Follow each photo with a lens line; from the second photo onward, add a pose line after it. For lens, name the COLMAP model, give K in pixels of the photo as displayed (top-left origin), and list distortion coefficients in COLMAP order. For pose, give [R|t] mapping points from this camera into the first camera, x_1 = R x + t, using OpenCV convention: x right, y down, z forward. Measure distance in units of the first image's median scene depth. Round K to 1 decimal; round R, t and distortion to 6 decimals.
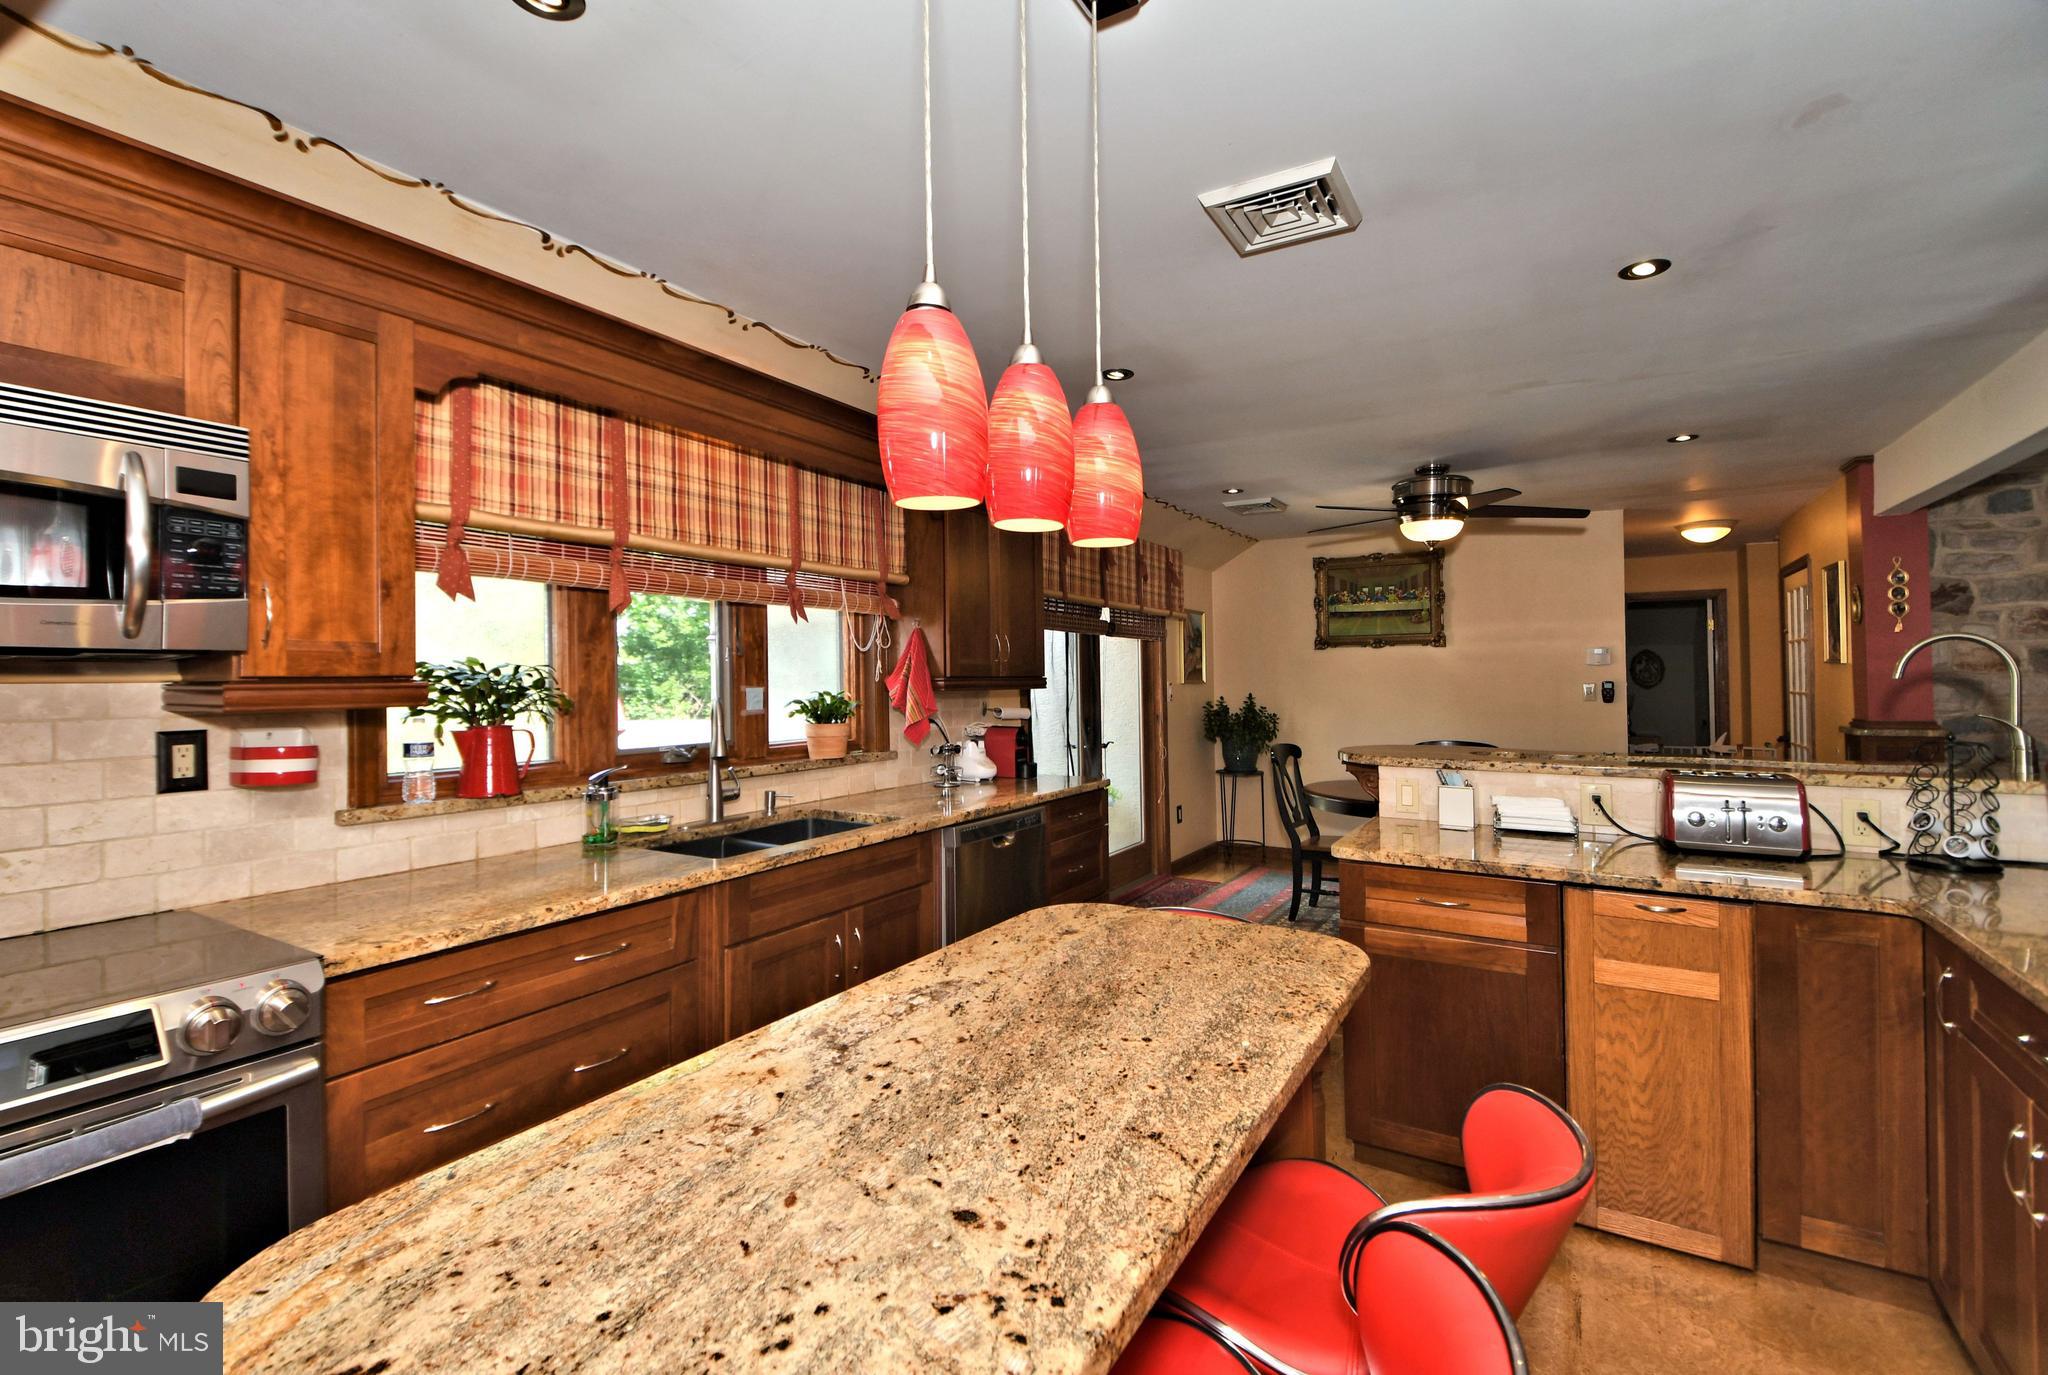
lens RADIAL K [[1015.4, 0, 1021.7], [0, 1015.4, 676.4], [0, 0, 1]] dist [-0.001241, -0.000411]
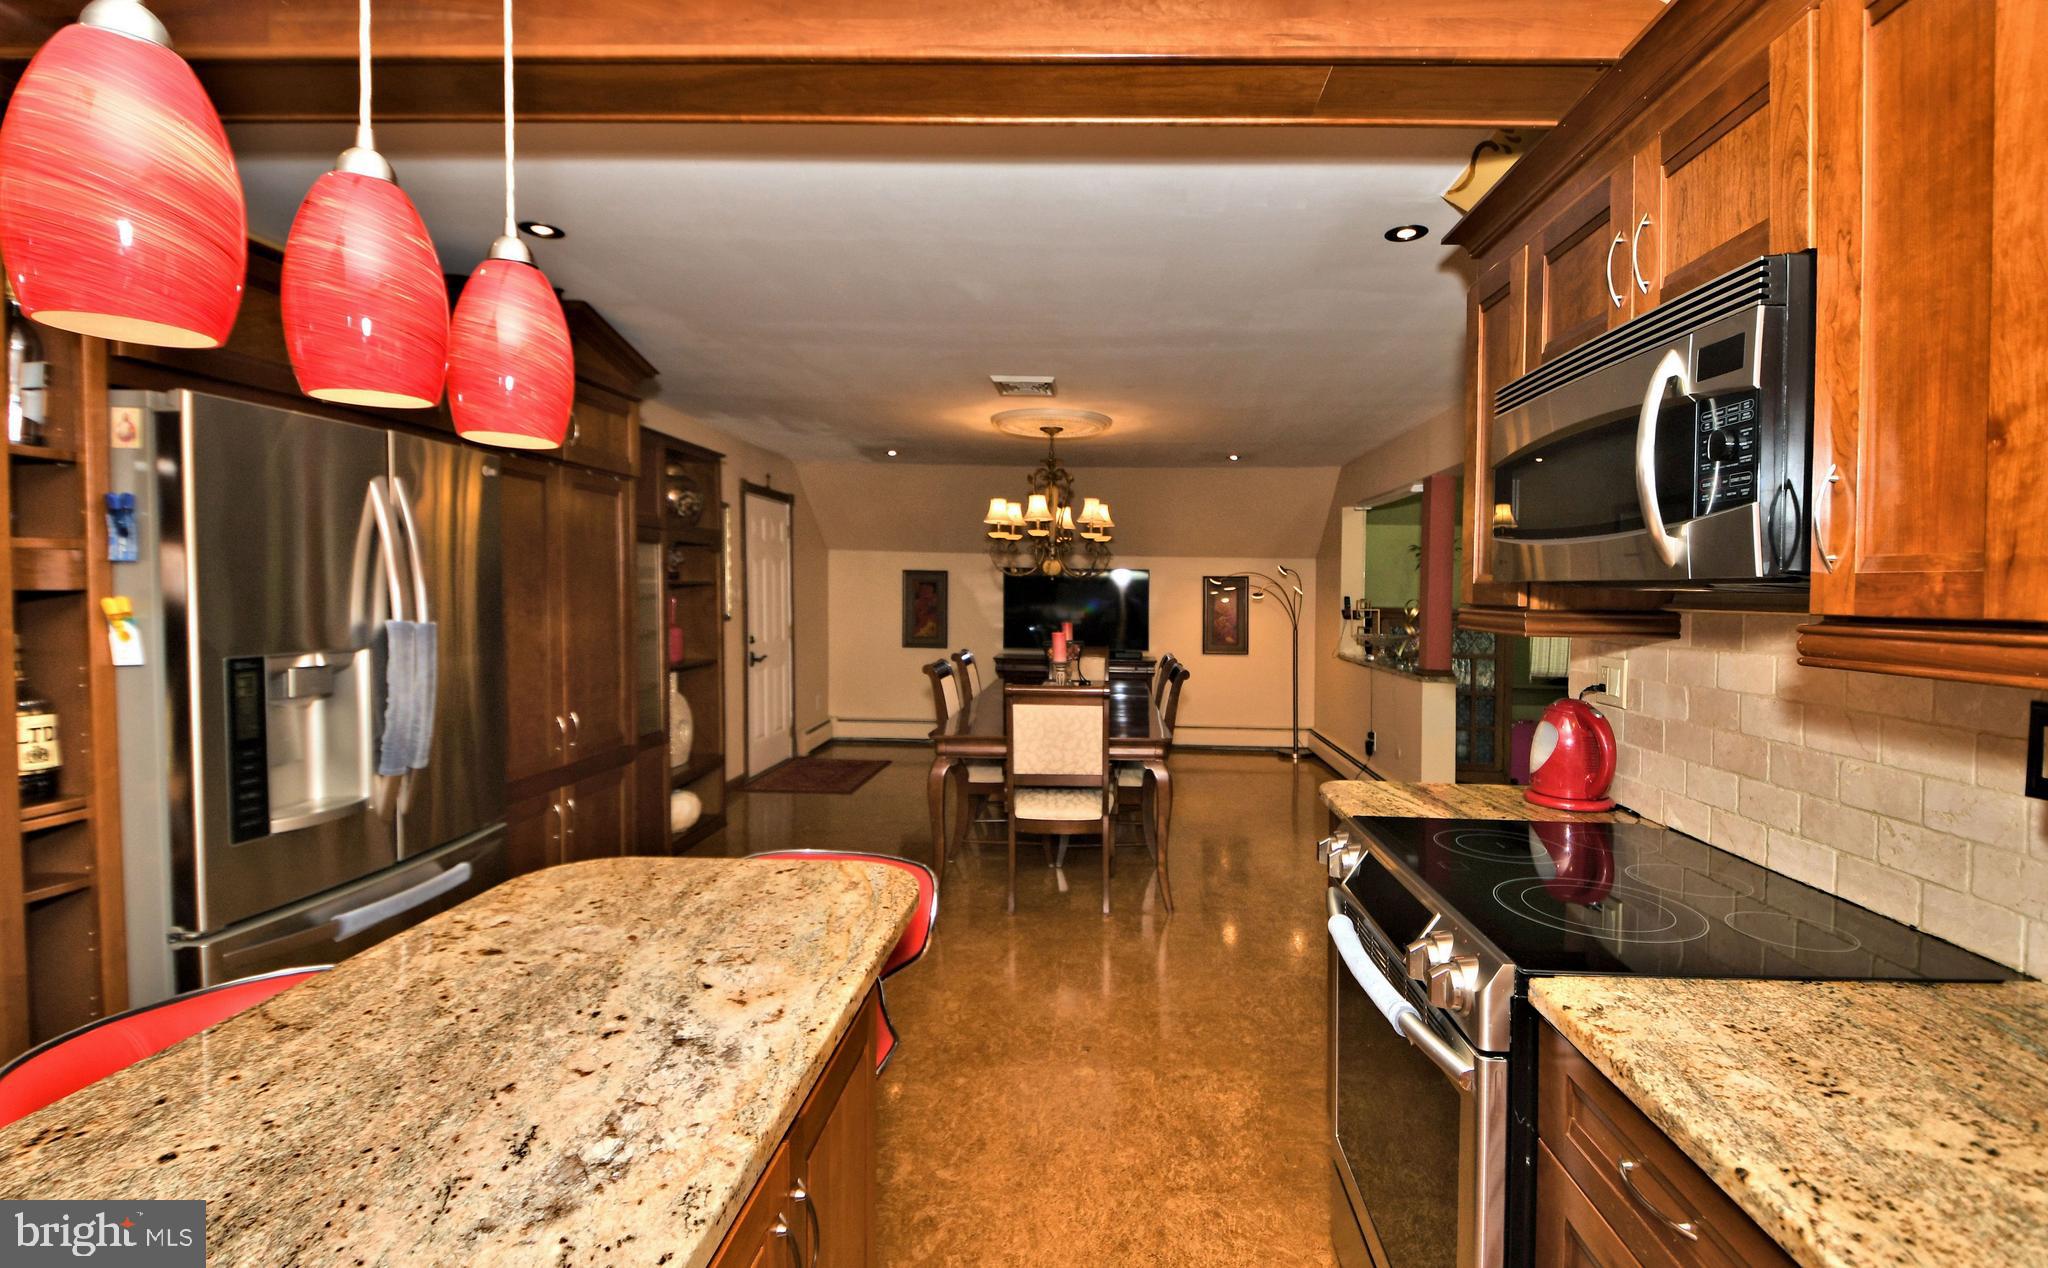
lens RADIAL K [[896.2, 0, 1168.2], [0, 896.2, 622.0], [0, 0, 1]] dist [0.001890, -0.006760]
pose [[-0.820041, 0.011468, -0.572189, -0.067042], [-0.010380, 0.999337, 0.034906, -0.014208], [0.572210, 0.034563, -0.819379, 1.435197]]
